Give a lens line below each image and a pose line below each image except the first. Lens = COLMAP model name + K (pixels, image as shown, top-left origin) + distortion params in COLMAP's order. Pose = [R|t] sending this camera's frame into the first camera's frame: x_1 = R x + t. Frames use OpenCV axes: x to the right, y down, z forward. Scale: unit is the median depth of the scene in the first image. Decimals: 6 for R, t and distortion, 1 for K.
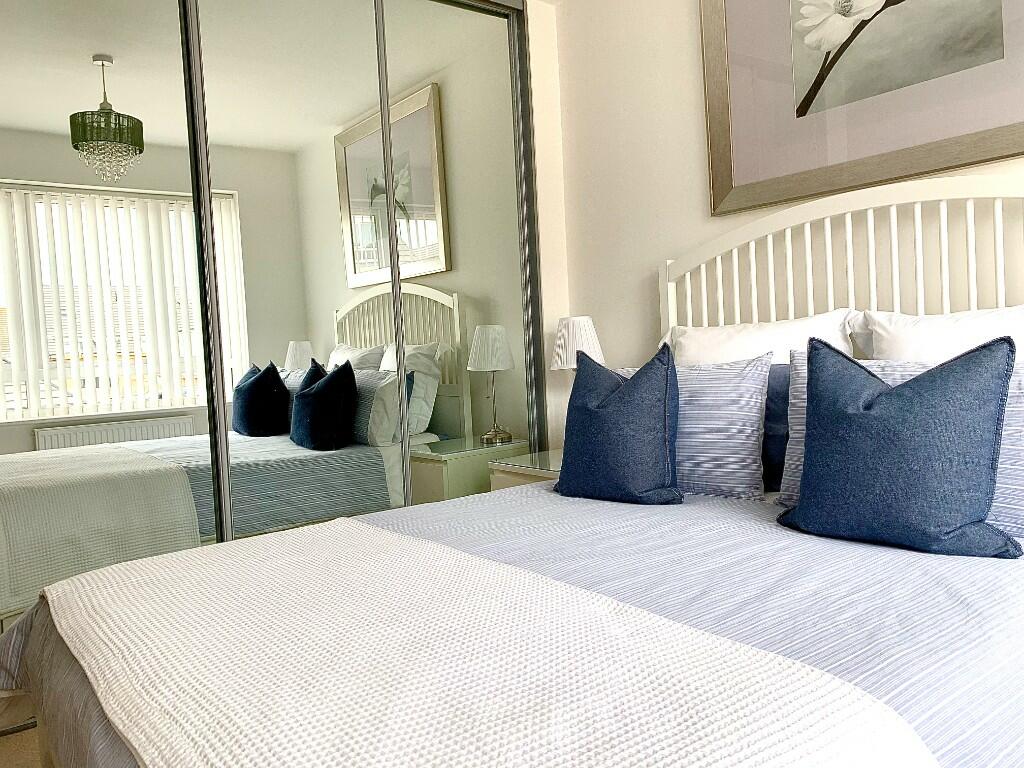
lens RADIAL K [[796.7, 0, 512.0], [0, 796.7, 384.0], [0, 0, 1]] dist [0.002387, 0.000454]
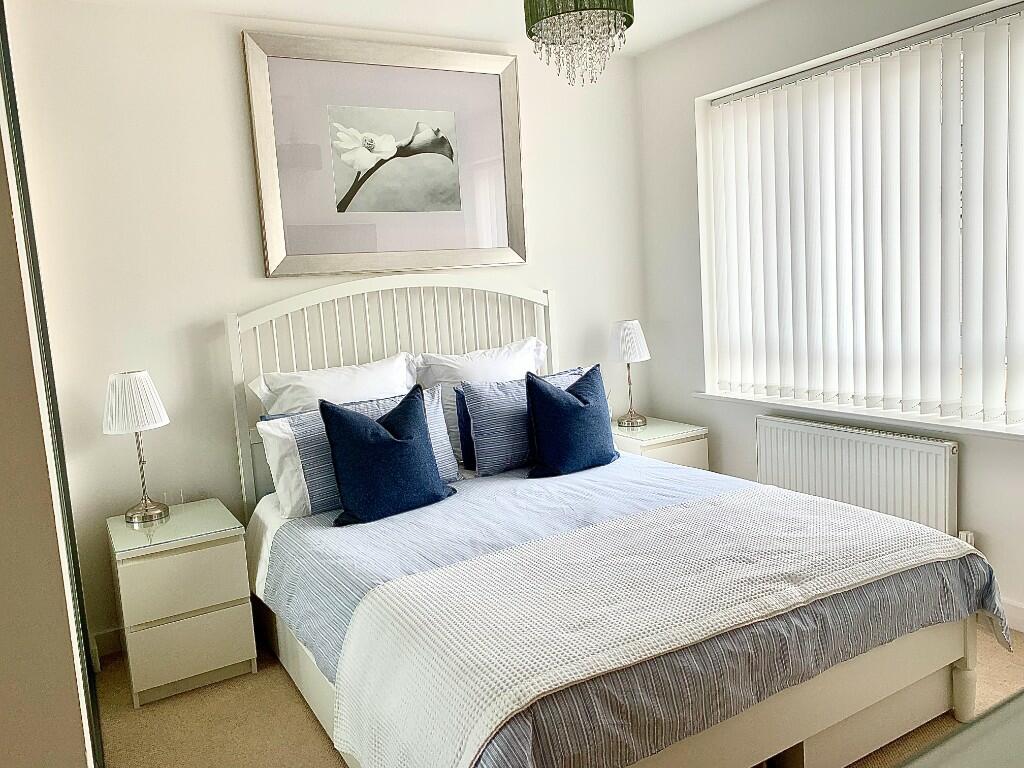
lens RADIAL K [[796.7, 0, 512.0], [0, 796.7, 384.0], [0, 0, 1]] dist [0.002387, 0.000454]
pose [[0.121677, -0.079835, 0.989354, -1.017026], [0.102265, 0.992464, 0.067508, -0.113135], [-0.987287, 0.092963, 0.128924, 0.597380]]
